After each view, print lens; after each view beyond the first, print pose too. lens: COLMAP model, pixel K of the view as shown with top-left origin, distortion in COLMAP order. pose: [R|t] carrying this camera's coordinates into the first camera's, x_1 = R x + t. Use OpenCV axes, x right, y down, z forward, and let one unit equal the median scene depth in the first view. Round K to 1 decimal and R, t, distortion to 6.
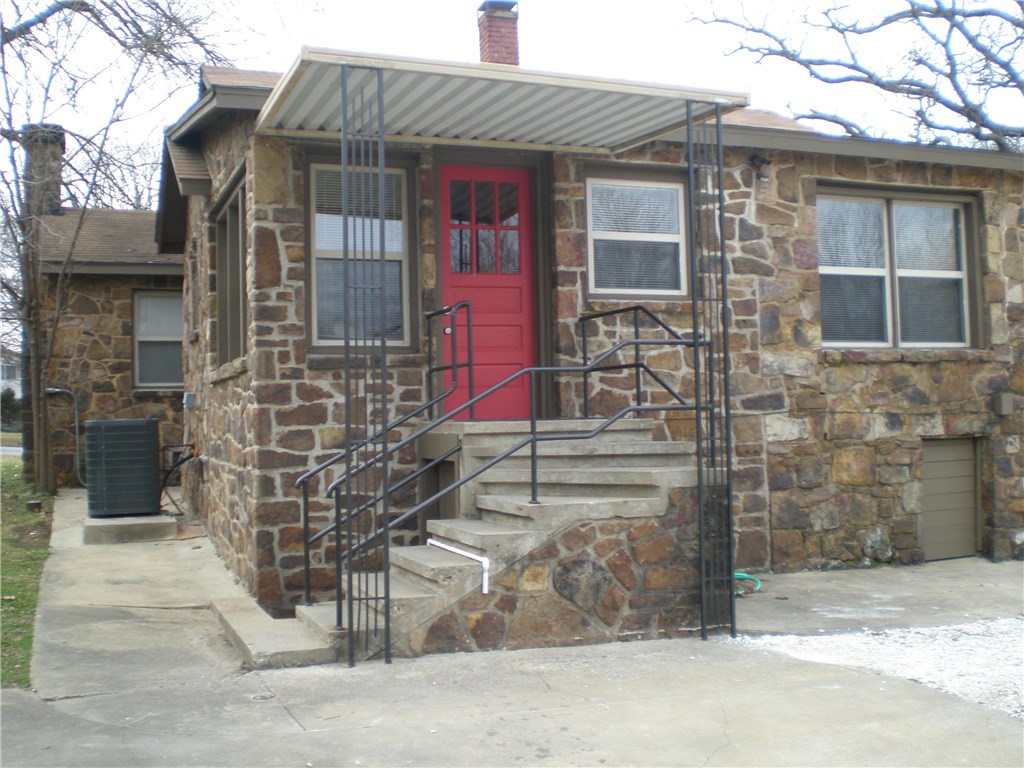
lens RADIAL K [[1167.9, 0, 512.0], [0, 1167.9, 384.0], [0, 0, 1]] dist [-0.079189, -0.151847]
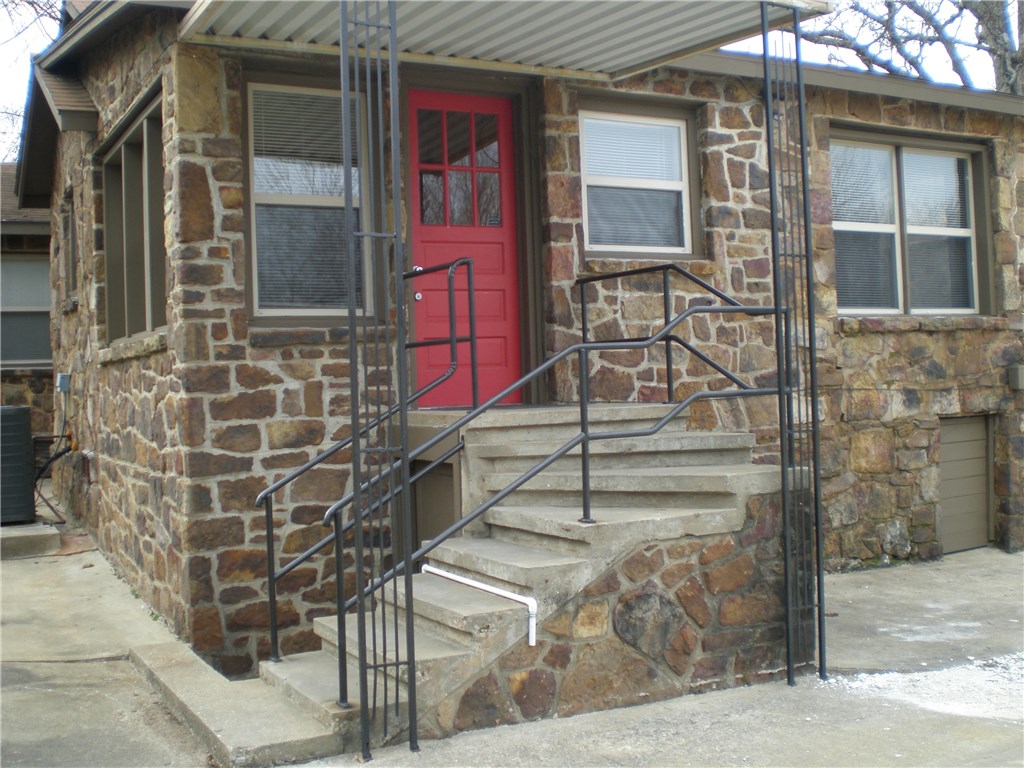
lens RADIAL K [[1167.9, 0, 512.0], [0, 1167.9, 384.0], [0, 0, 1]] dist [-0.079189, -0.151847]
pose [[0.990768, -0.013490, 0.134897, -0.098838], [0.009686, 0.999538, 0.028819, -0.007822], [-0.135223, -0.027246, 0.990440, 0.192483]]
